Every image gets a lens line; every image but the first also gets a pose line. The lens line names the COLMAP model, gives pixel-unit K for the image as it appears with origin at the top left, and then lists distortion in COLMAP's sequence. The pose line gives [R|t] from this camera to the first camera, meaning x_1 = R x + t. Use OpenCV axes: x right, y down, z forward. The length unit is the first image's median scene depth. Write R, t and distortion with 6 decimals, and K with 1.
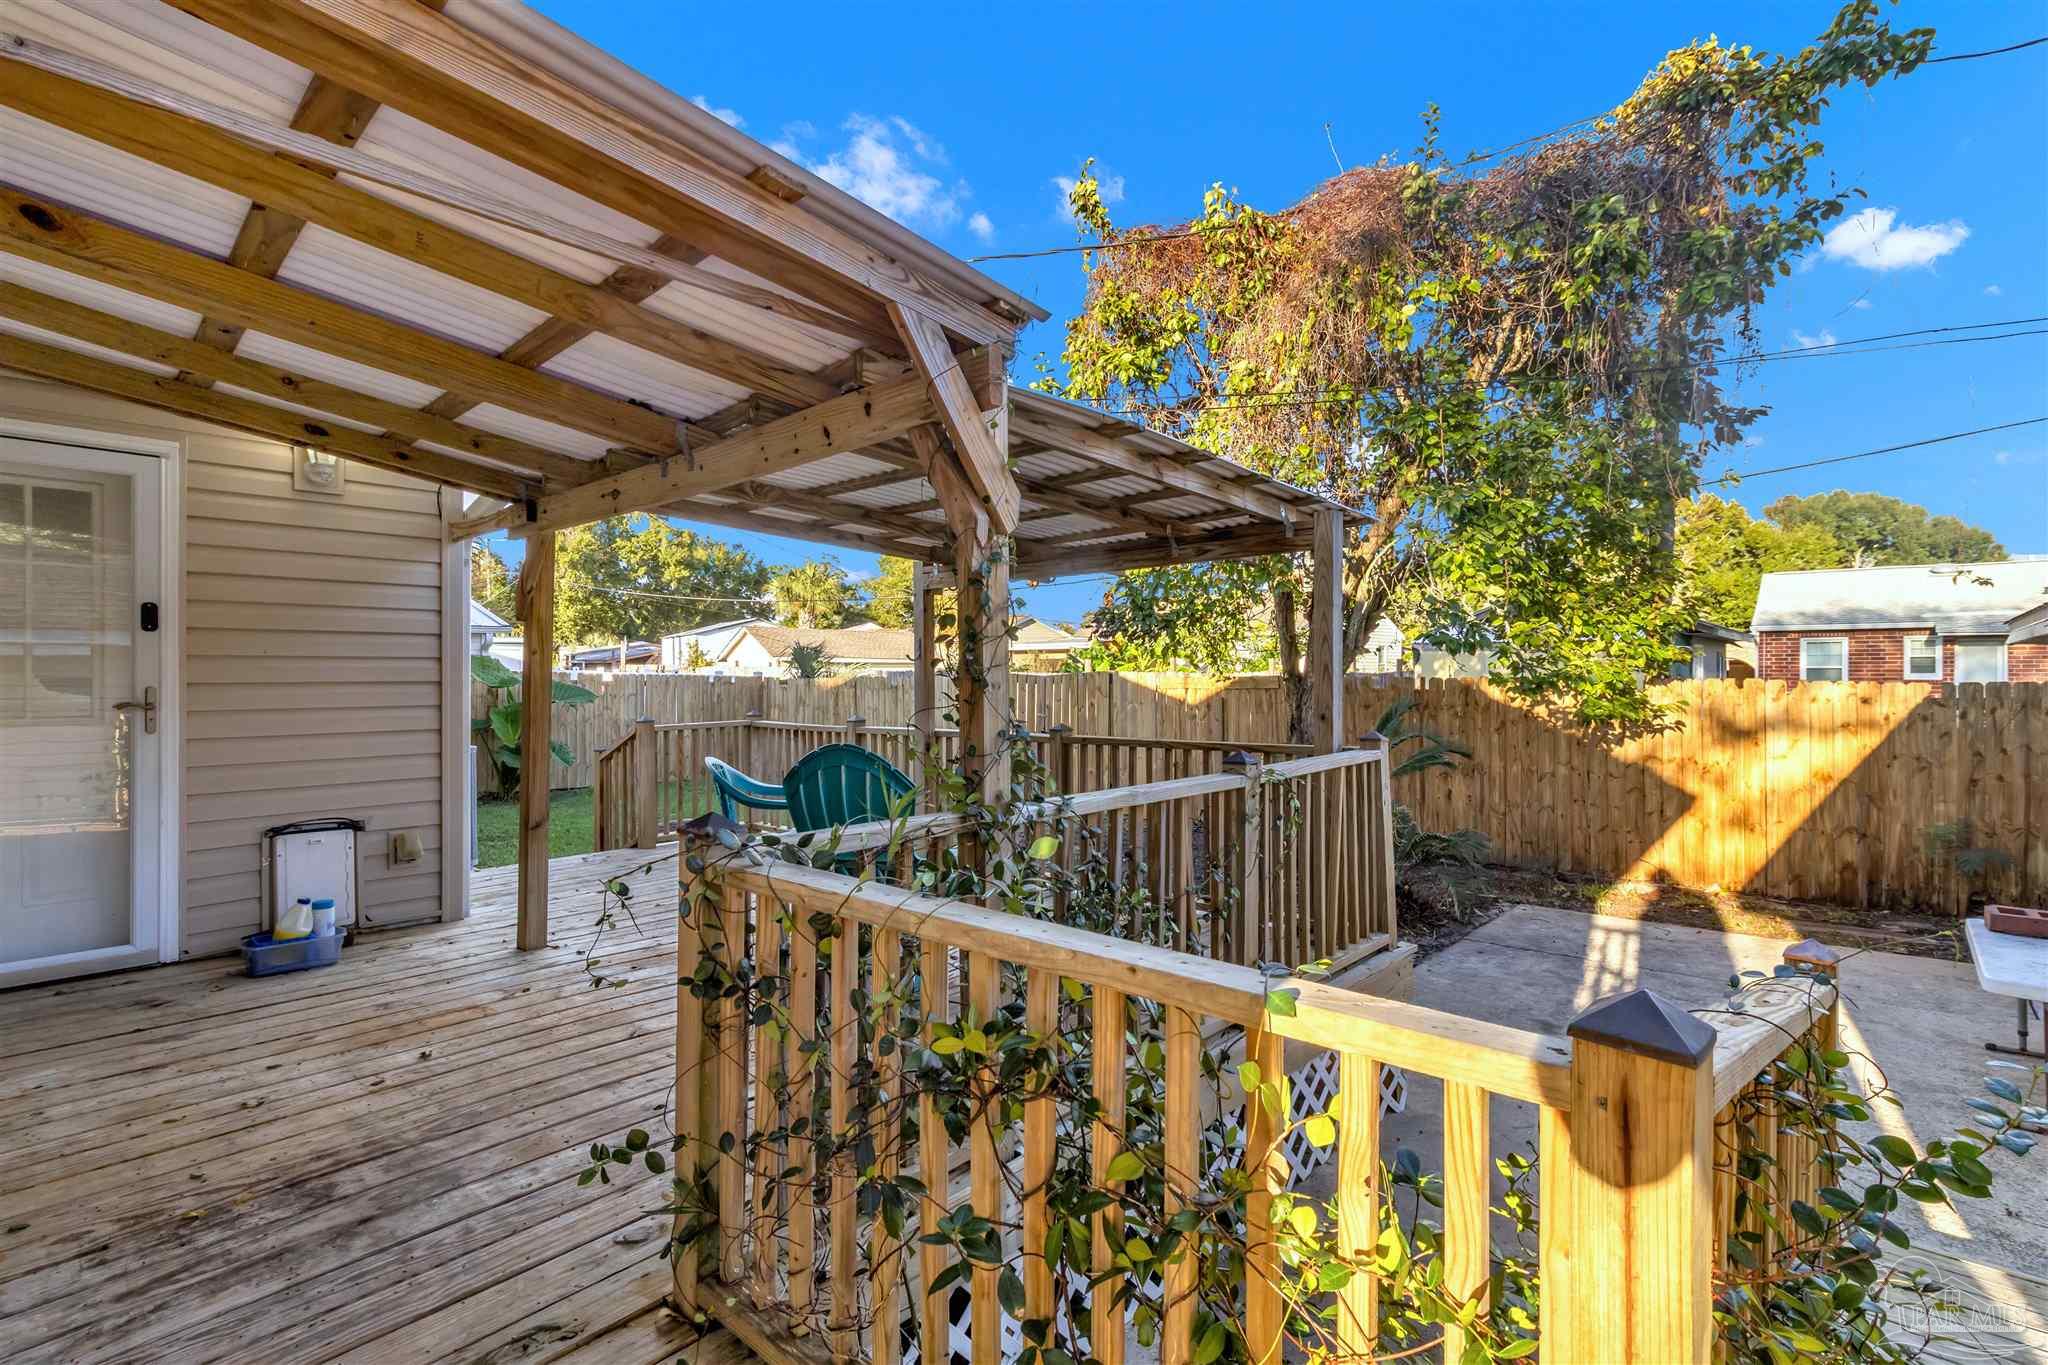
lens RADIAL K [[972.7, 0, 1016.7], [0, 972.7, 673.5], [0, 0, 1]] dist [-0.001575, -0.000560]
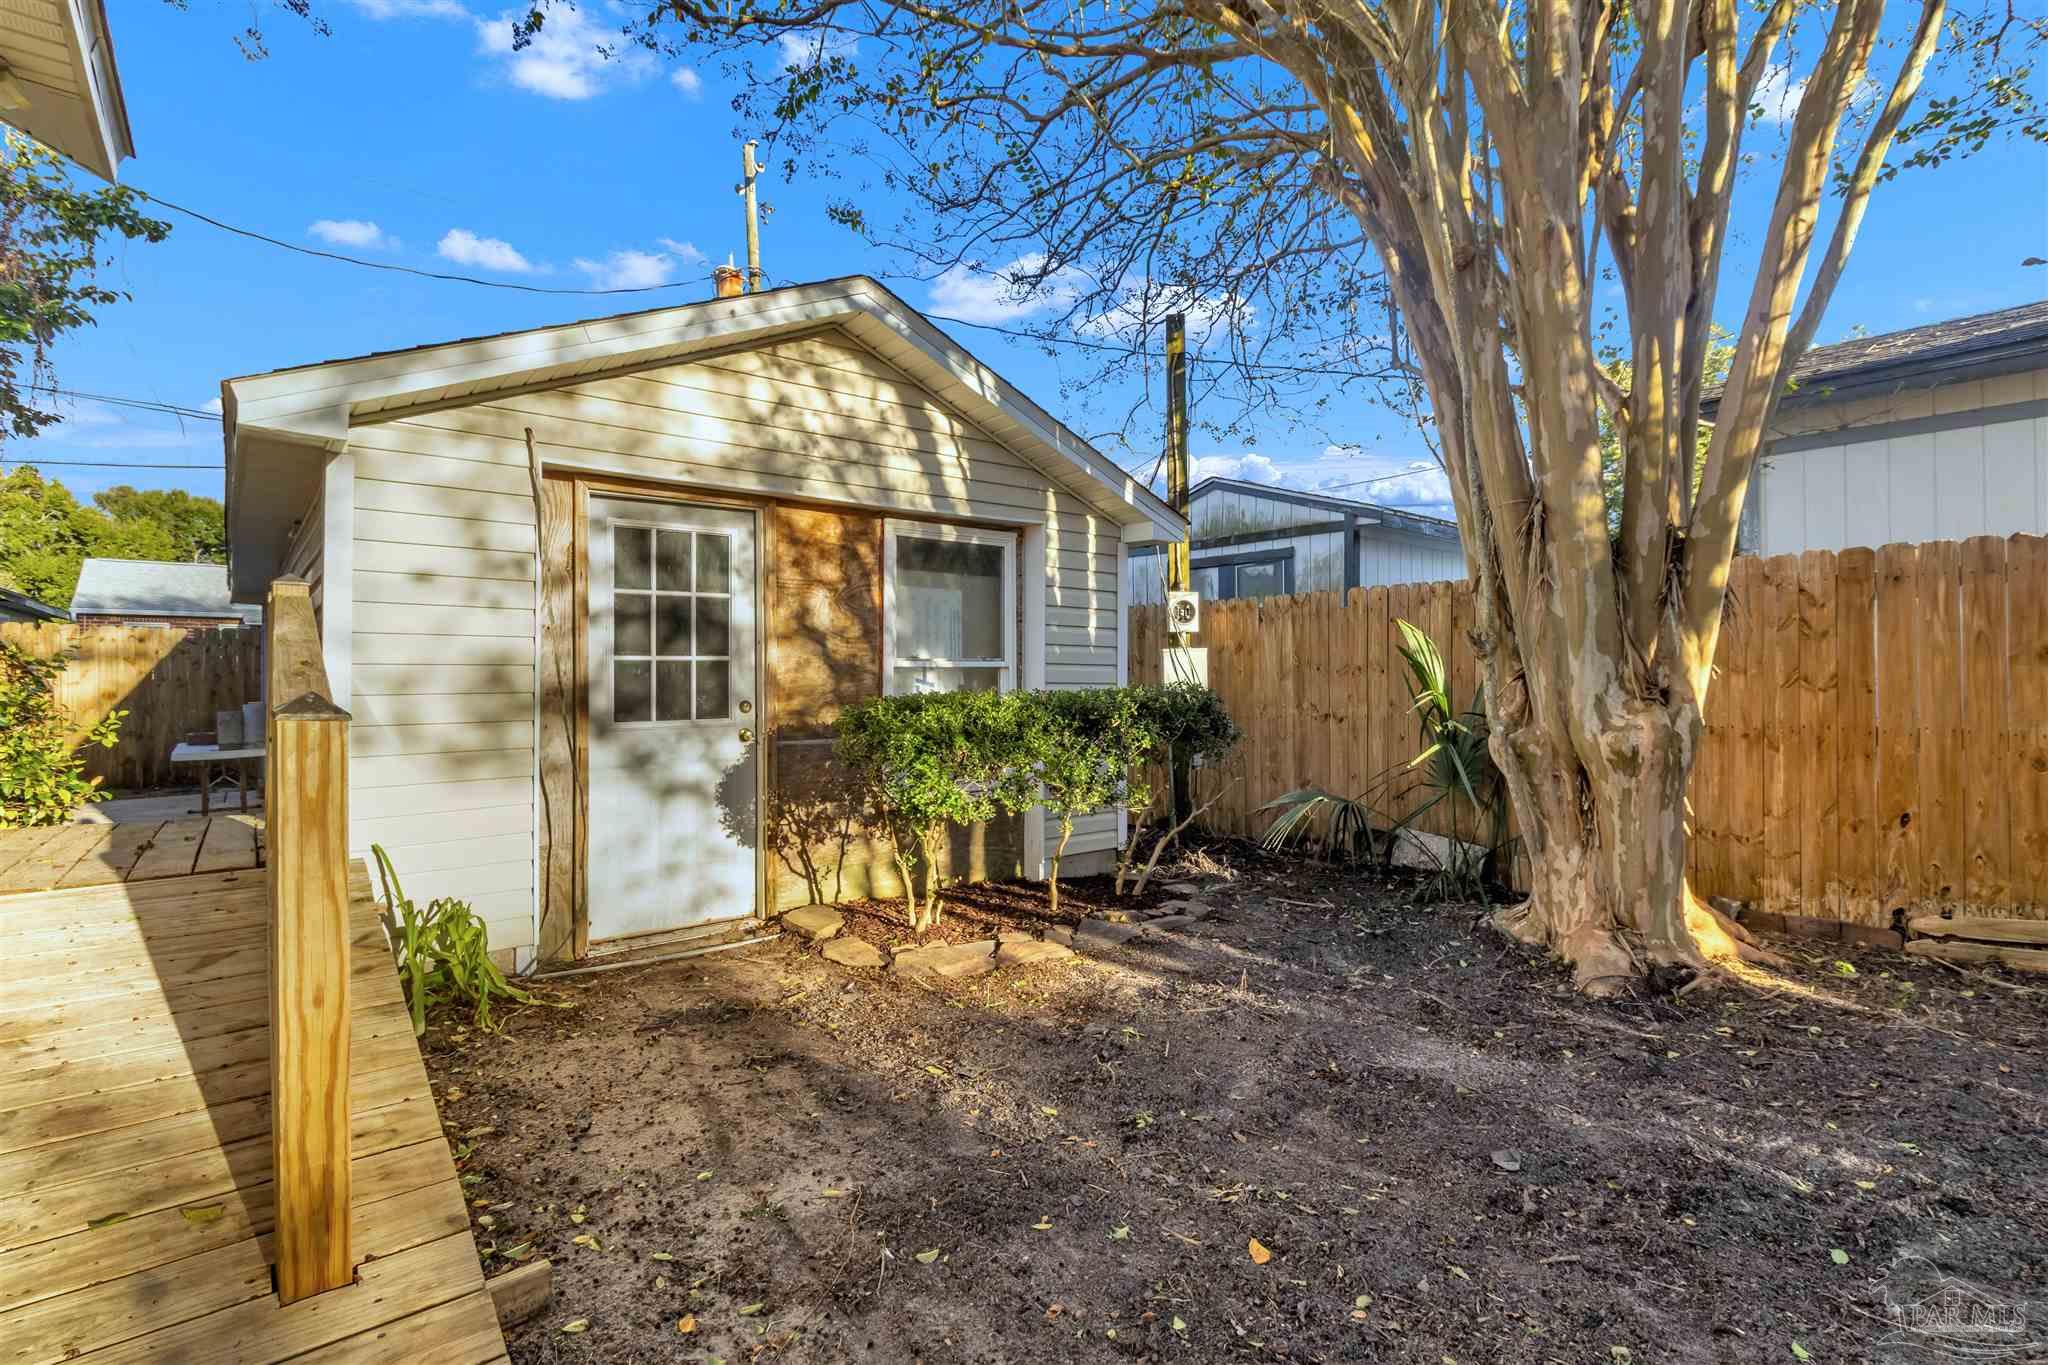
lens RADIAL K [[936.1, 0, 1029.6], [0, 936.1, 670.1], [0, 0, 1]] dist [0.000605, 0.000303]
pose [[0.131176, 0.003047, 0.991354, -0.078582], [-0.000527, 0.999995, -0.003004, 0.018827], [-0.991359, -0.000128, 0.131177, -0.116957]]
